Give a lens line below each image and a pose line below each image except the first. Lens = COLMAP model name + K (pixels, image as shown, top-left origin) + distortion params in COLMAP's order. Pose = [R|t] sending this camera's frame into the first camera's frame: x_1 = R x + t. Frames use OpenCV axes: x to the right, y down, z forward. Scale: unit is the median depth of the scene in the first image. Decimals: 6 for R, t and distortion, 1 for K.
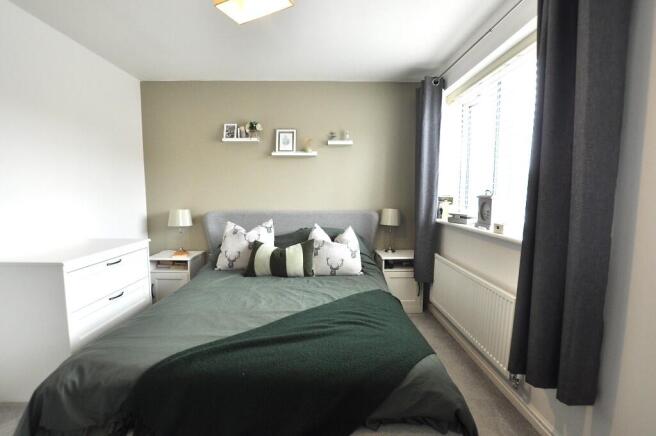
lens RADIAL K [[299.5, 0, 332.9], [0, 299.5, 219.0], [0, 0, 1]] dist [-0.022661, -0.000042]
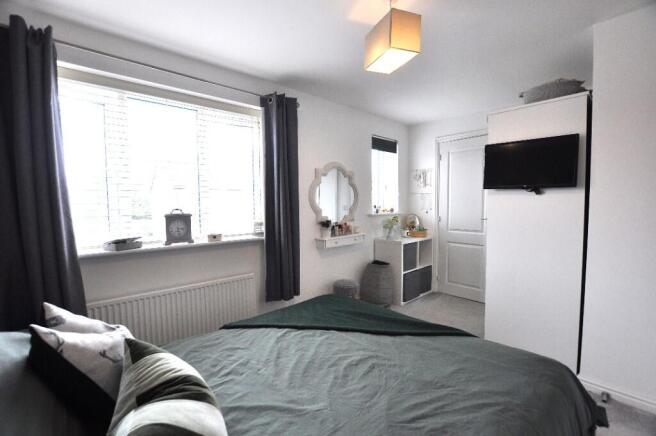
lens RADIAL K [[299.5, 0, 332.9], [0, 299.5, 219.0], [0, 0, 1]] dist [-0.022661, -0.000042]
pose [[-0.652450, -0.036787, 0.756938, -0.667938], [0.087154, 0.988552, 0.123166, -0.144190], [-0.752803, 0.146330, -0.641775, 1.278738]]
